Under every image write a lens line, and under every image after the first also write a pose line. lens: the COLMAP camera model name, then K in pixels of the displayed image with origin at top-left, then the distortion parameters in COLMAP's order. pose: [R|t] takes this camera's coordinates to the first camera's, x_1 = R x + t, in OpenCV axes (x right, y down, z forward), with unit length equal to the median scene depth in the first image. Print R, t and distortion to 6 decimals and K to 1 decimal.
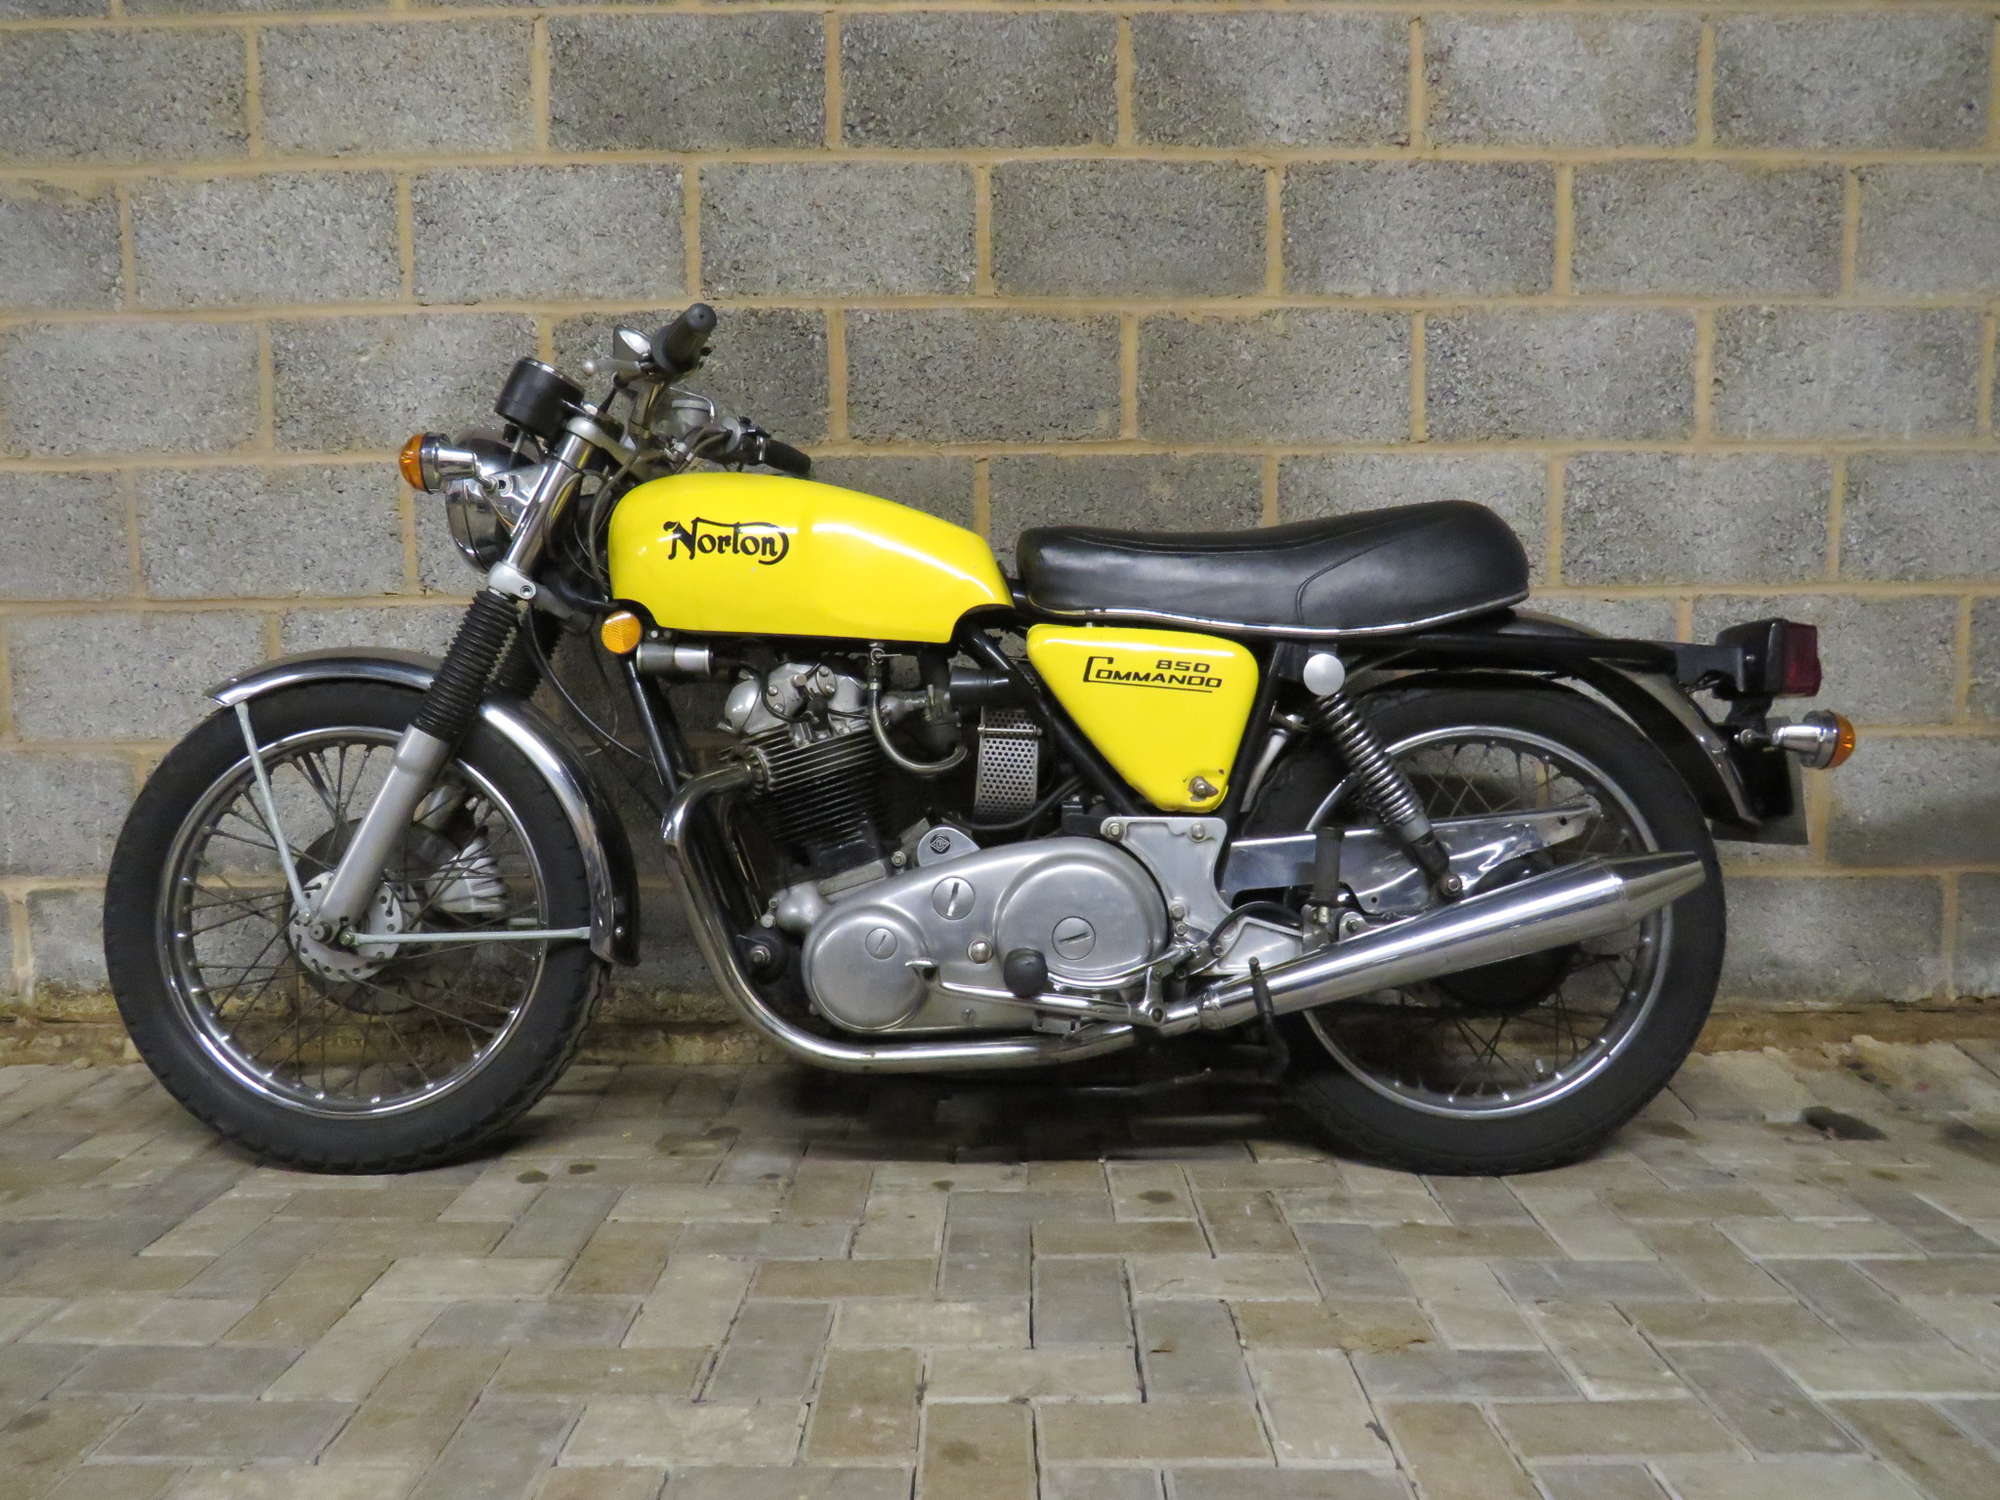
lens RADIAL K [[1490.7, 0, 1004.8], [0, 1490.7, 746.4], [0, 0, 1]] dist [0.001412, 0.000020]
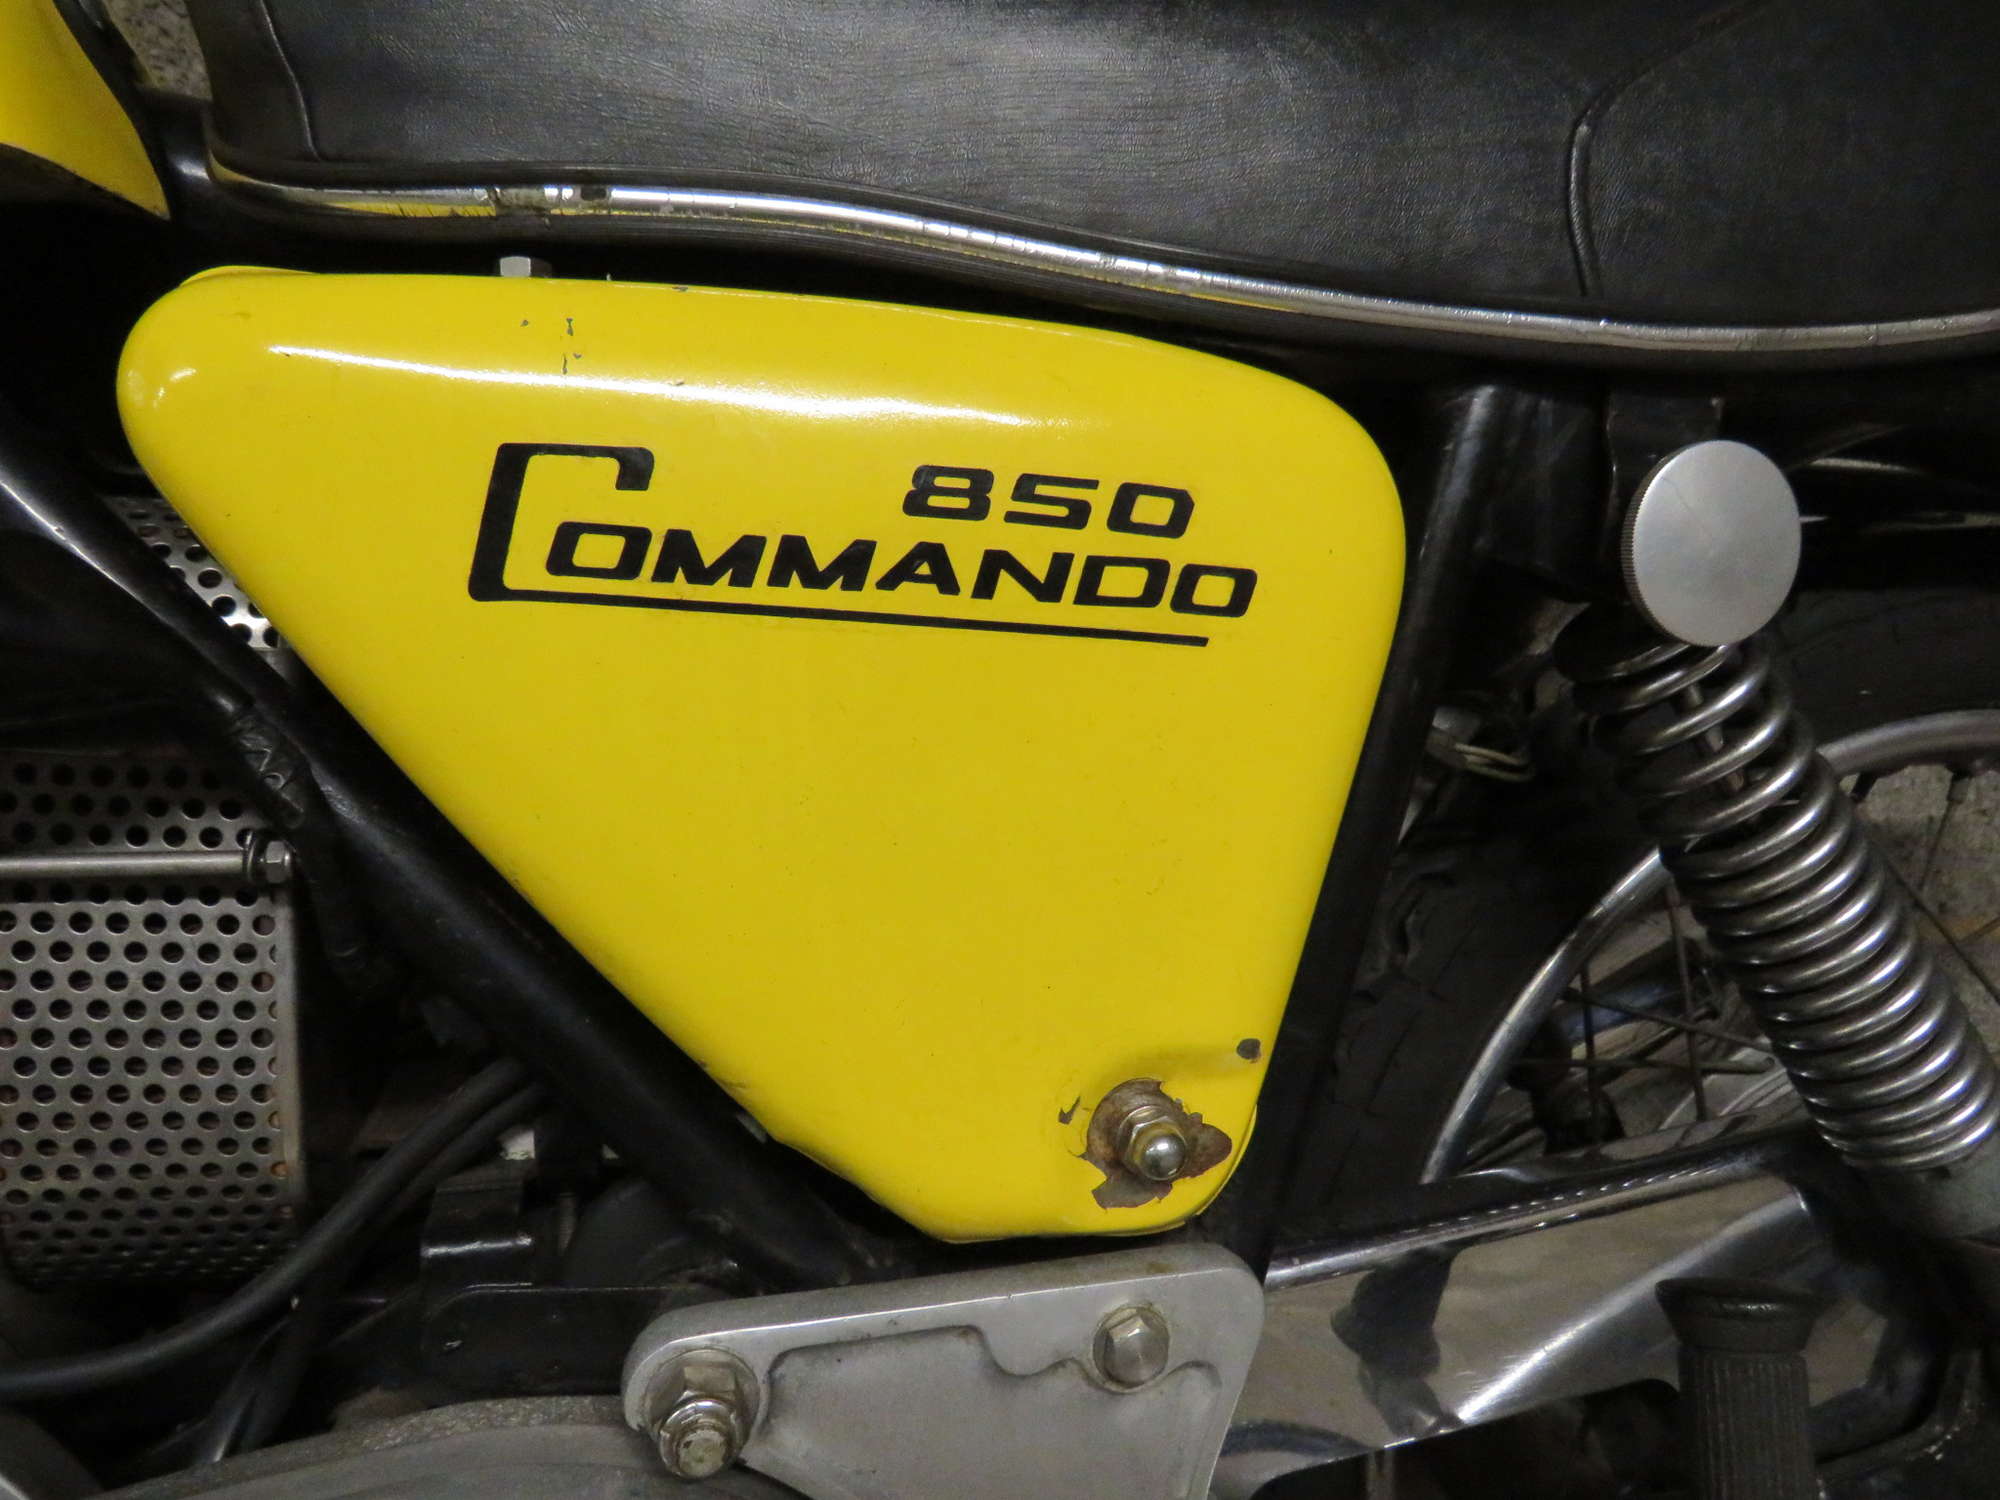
lens RADIAL K [[1404.8, 0, 995.0], [0, 1404.8, 735.8], [0, 0, 1]] dist [-0.032095, 0.014812]
pose [[0.973116, -0.039495, 0.226905, 0.073070], [0.022908, 0.996899, 0.075278, -0.038324], [-0.229175, -0.068056, 0.971003, 0.831087]]
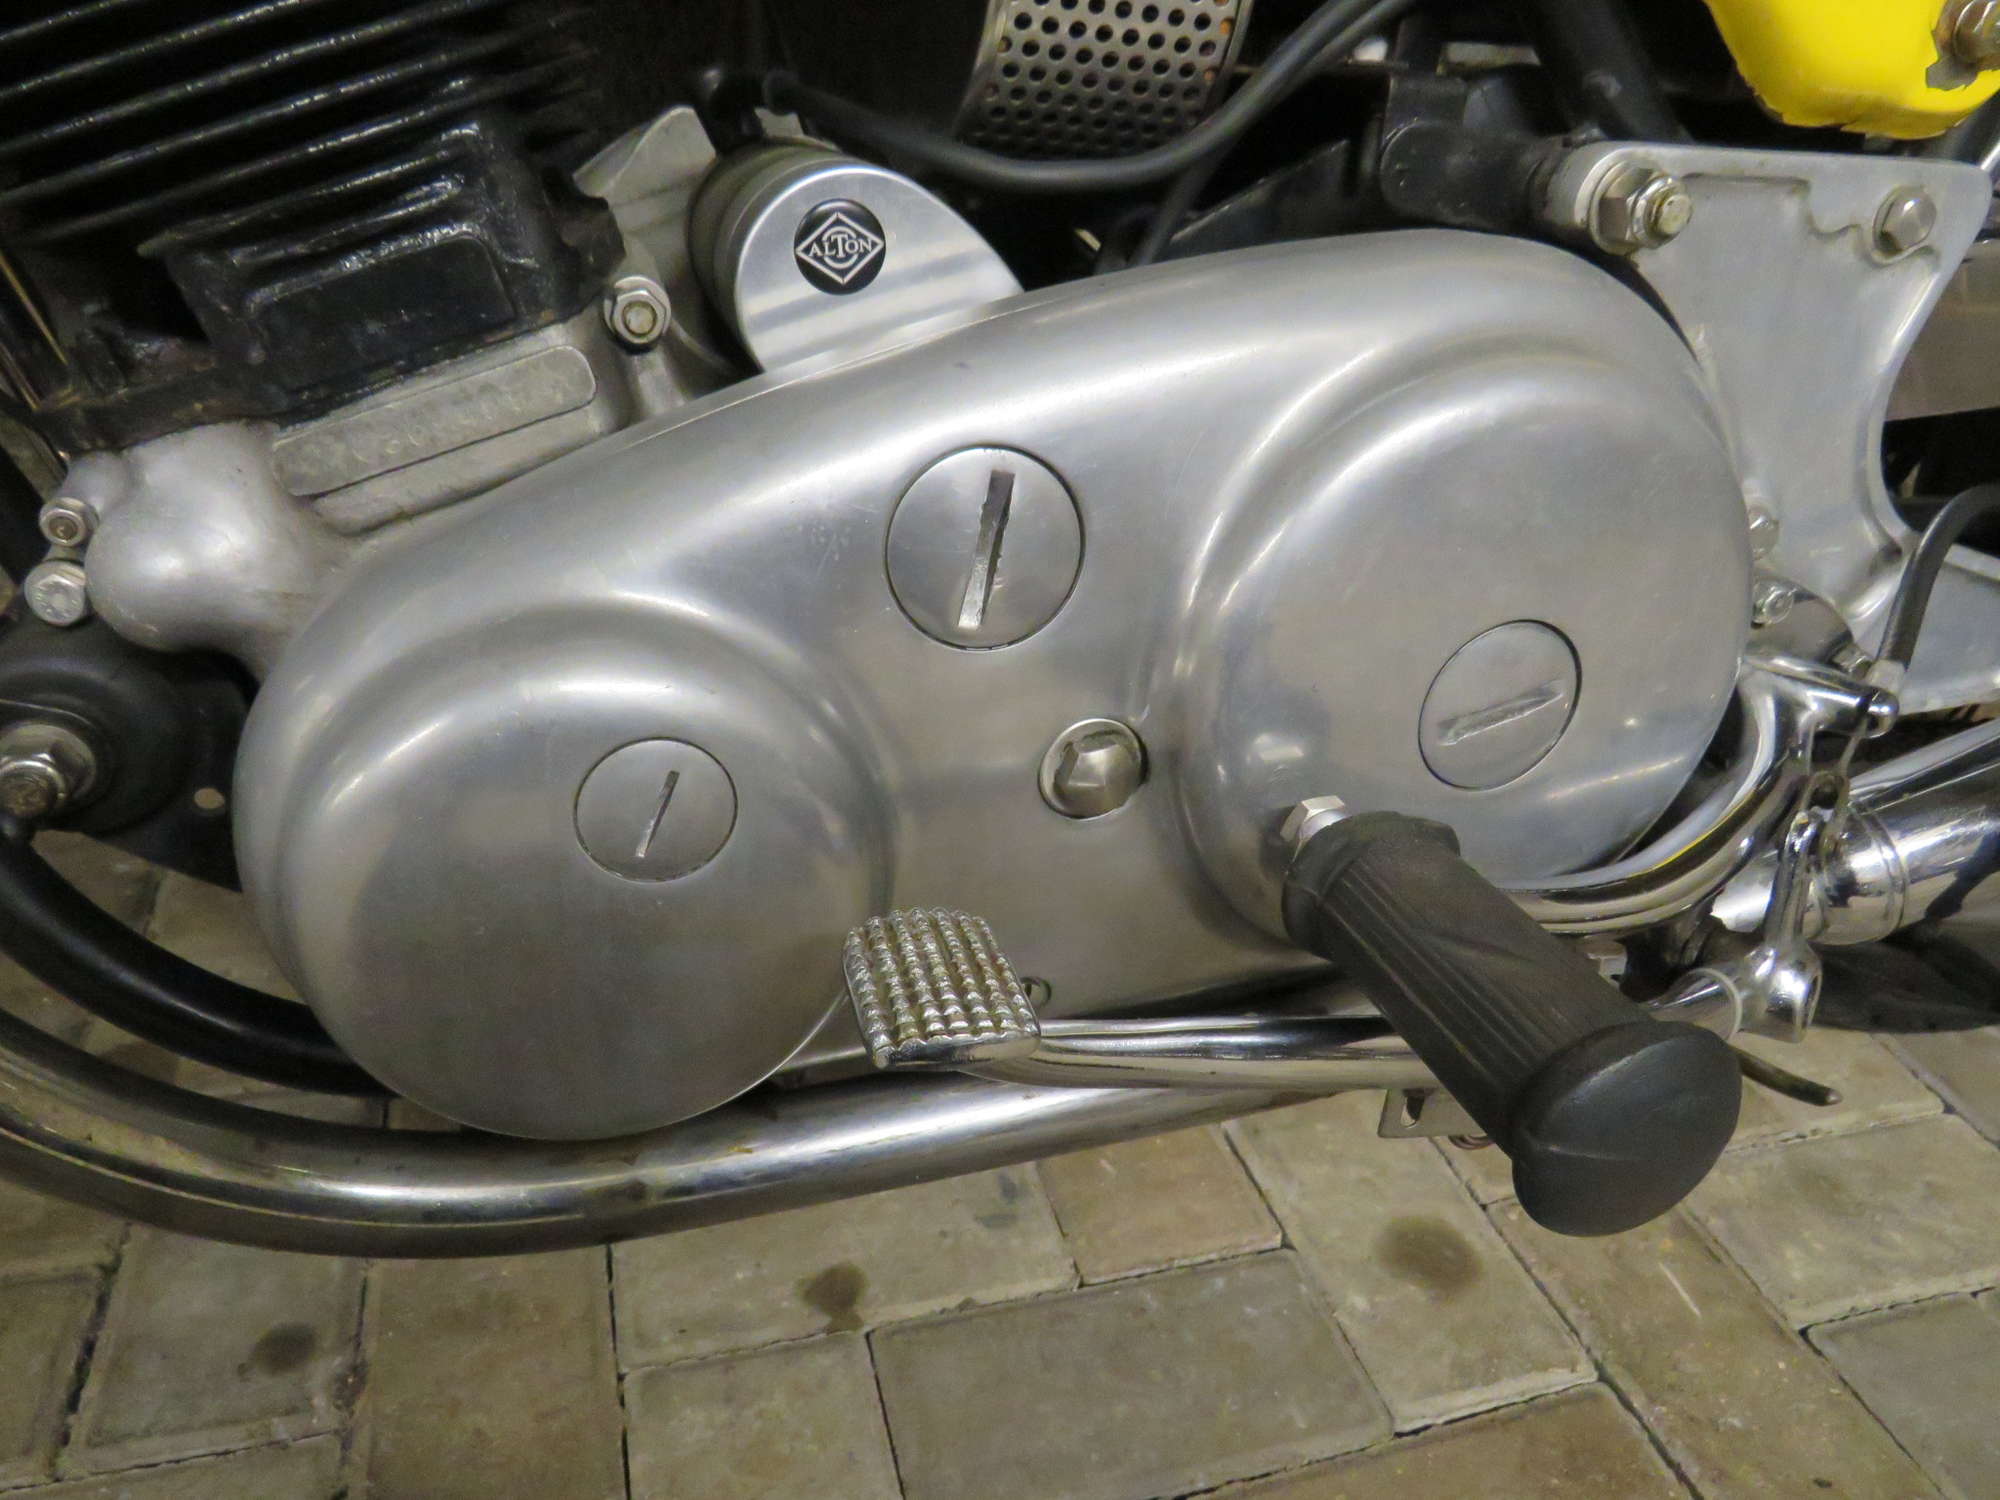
lens RADIAL K [[1404.8, 0, 998.6], [0, 1404.8, 736.2], [0, 0, 1]] dist [-0.032095, 0.014812]
pose [[0.957164, -0.087949, 0.275867, -0.086915], [-0.046556, 0.893610, 0.446424, 0.037819], [-0.285780, -0.440144, 0.851236, 0.810061]]
